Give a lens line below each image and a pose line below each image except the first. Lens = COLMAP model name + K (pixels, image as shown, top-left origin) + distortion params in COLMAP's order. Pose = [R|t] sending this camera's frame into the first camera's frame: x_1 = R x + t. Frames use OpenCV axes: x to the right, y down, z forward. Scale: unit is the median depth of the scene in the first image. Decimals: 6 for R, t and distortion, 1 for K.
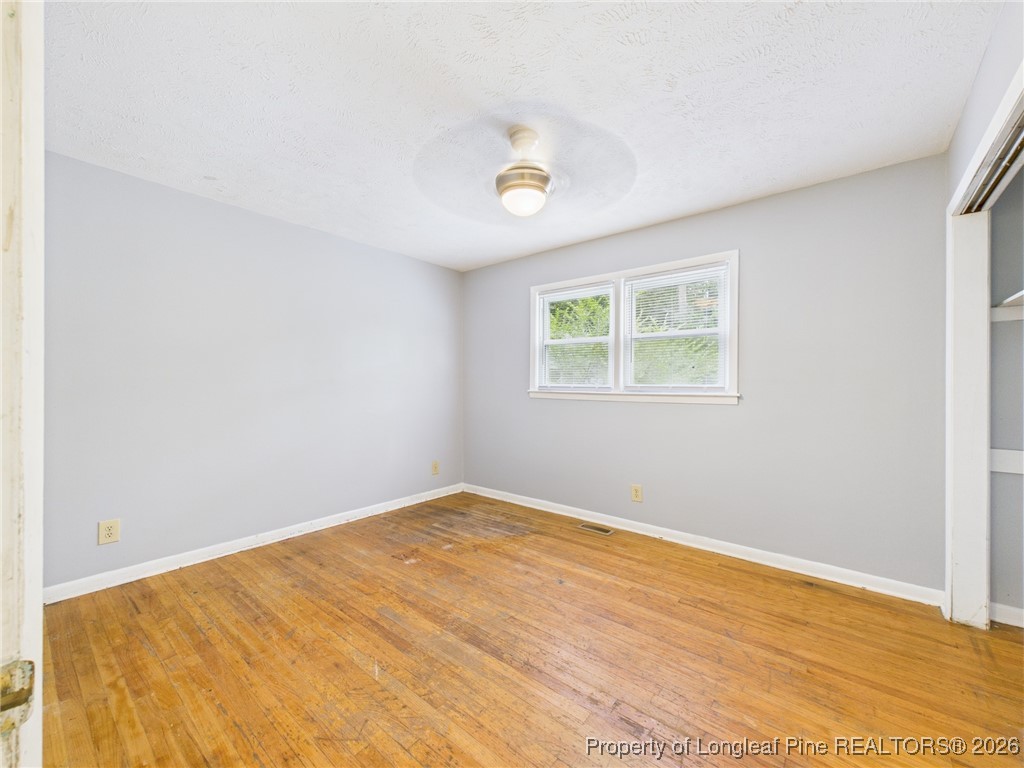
lens RADIAL K [[411.6, 0, 513.6], [0, 411.6, 385.8], [0, 0, 1]] dist [0.000106, 0.000046]
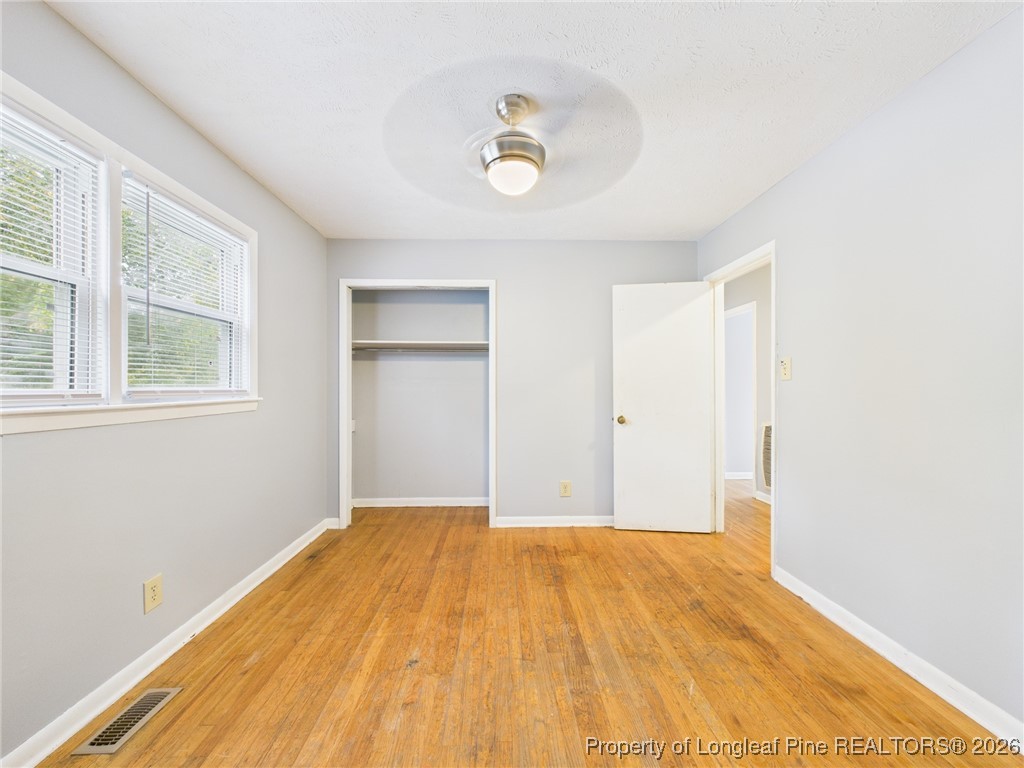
lens RADIAL K [[411.6, 0, 513.6], [0, 411.6, 385.8], [0, 0, 1]] dist [0.000106, 0.000046]
pose [[-0.654641, -0.002635, 0.755935, -0.655258], [0.002433, 0.999981, 0.005593, -0.011655], [-0.755936, 0.005500, -0.654623, 1.617758]]
